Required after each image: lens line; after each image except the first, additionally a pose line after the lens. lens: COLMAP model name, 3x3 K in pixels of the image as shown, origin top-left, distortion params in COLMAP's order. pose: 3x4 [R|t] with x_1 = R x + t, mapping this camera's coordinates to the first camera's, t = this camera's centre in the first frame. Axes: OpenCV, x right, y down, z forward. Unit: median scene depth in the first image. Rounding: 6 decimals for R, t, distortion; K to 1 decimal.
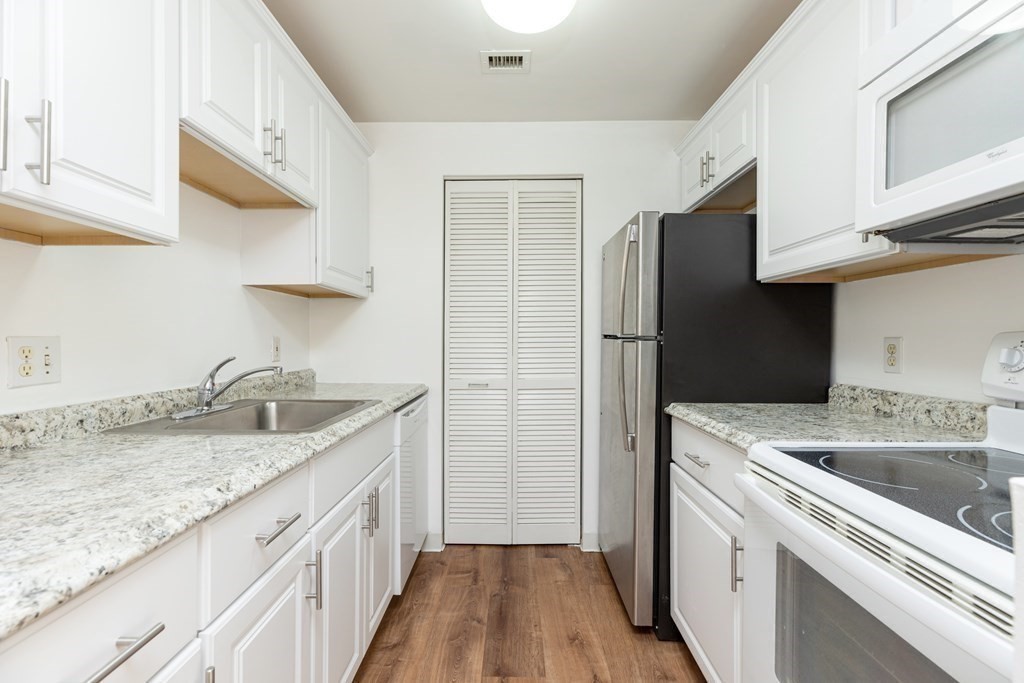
lens RADIAL K [[460.7, 0, 510.2], [0, 460.7, 337.3], [0, 0, 1]] dist [0.006601, -0.000506]
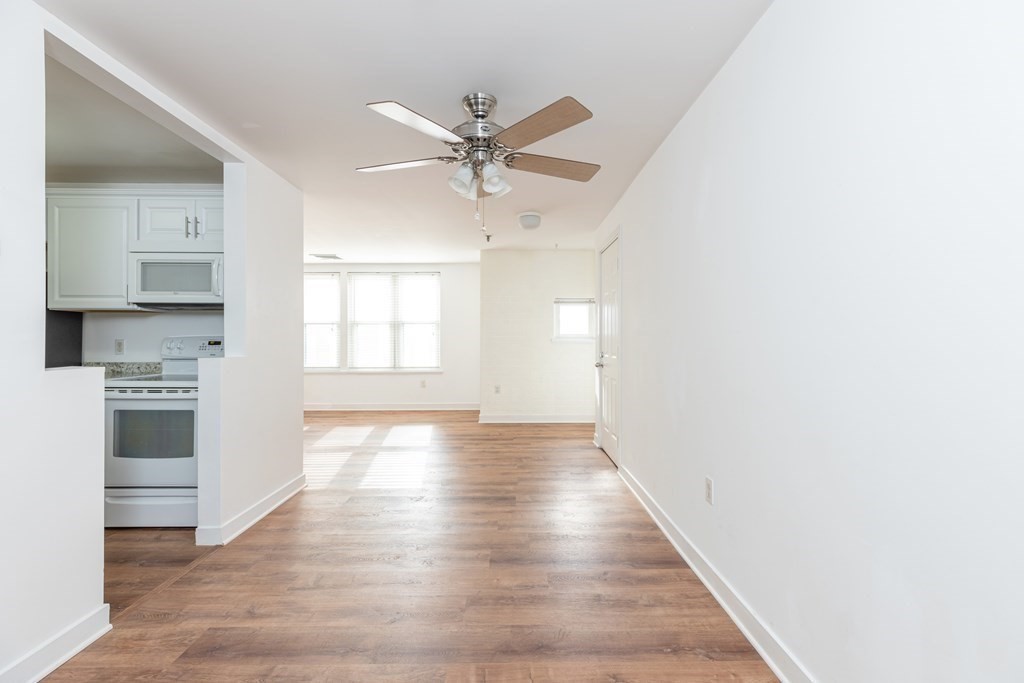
lens RADIAL K [[460.7, 0, 511.4], [0, 460.7, 335.6], [0, 0, 1]] dist [0.006601, -0.000506]
pose [[-0.024551, 0.005772, 0.999682, -1.819816], [-0.005148, 0.999969, -0.005900, -0.019538], [-0.999685, -0.005291, -0.024520, -1.079620]]
